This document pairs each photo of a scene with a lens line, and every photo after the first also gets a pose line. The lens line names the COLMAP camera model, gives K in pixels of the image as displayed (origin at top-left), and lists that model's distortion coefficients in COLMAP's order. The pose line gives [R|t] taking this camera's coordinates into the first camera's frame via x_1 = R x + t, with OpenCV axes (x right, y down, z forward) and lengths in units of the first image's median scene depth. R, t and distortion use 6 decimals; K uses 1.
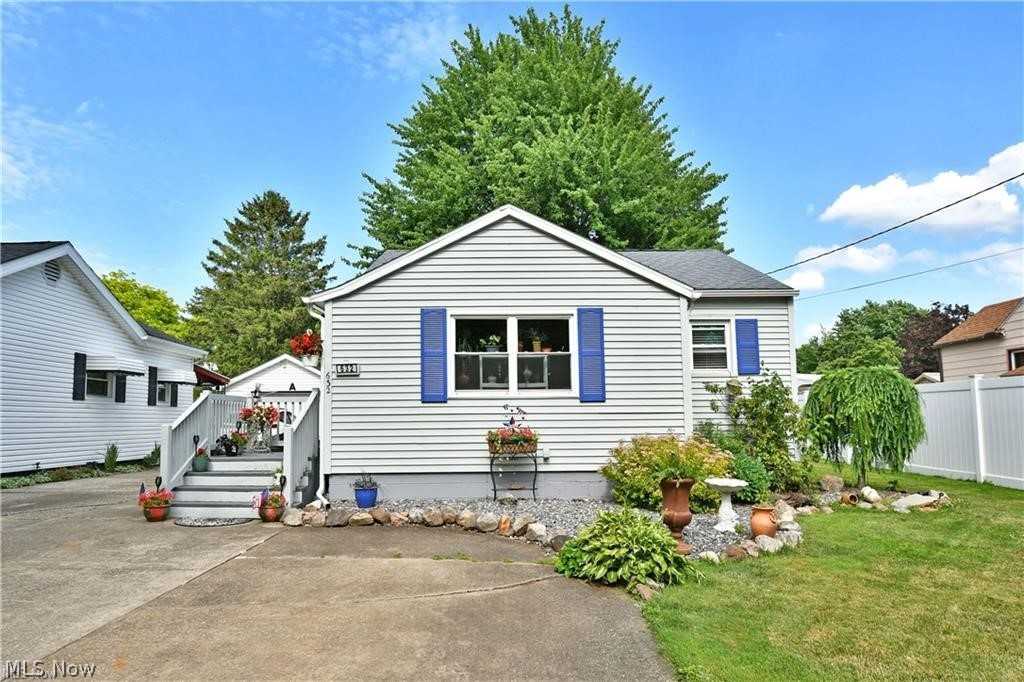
lens RADIAL K [[628.3, 0, 509.7], [0, 628.3, 342.0], [0, 0, 1]] dist [-0.013594, -0.004570]
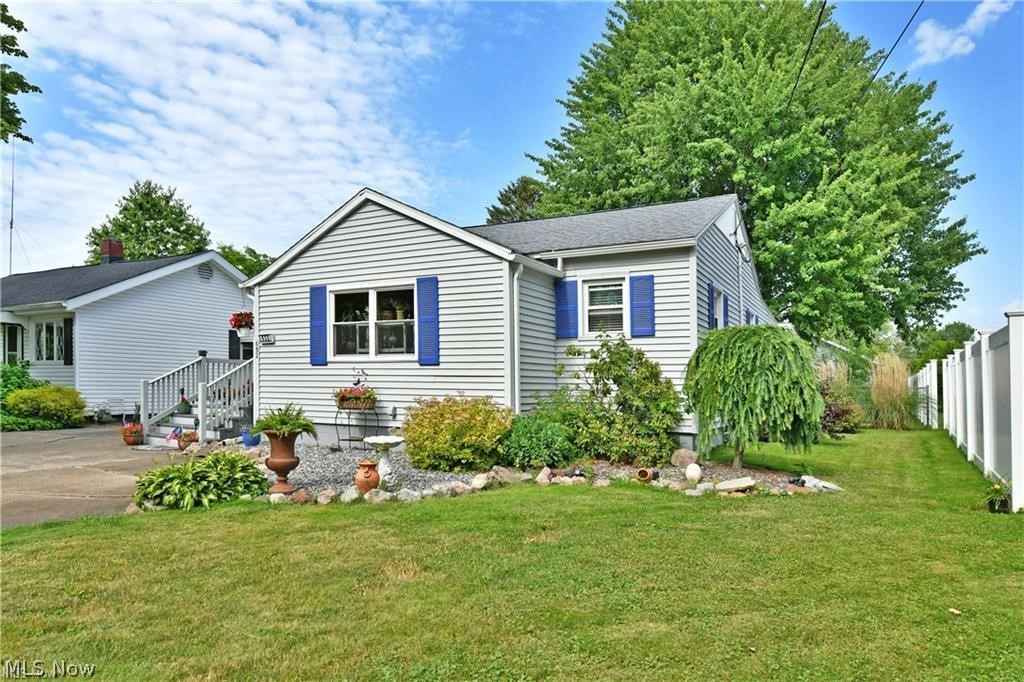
lens RADIAL K [[628.3, 0, 509.7], [0, 628.3, 342.0], [0, 0, 1]] dist [-0.013594, -0.004570]
pose [[0.877440, -0.014996, -0.479452, 0.756528], [0.038472, 0.998491, 0.039177, 0.019022], [0.478141, -0.052821, 0.876693, 0.129195]]
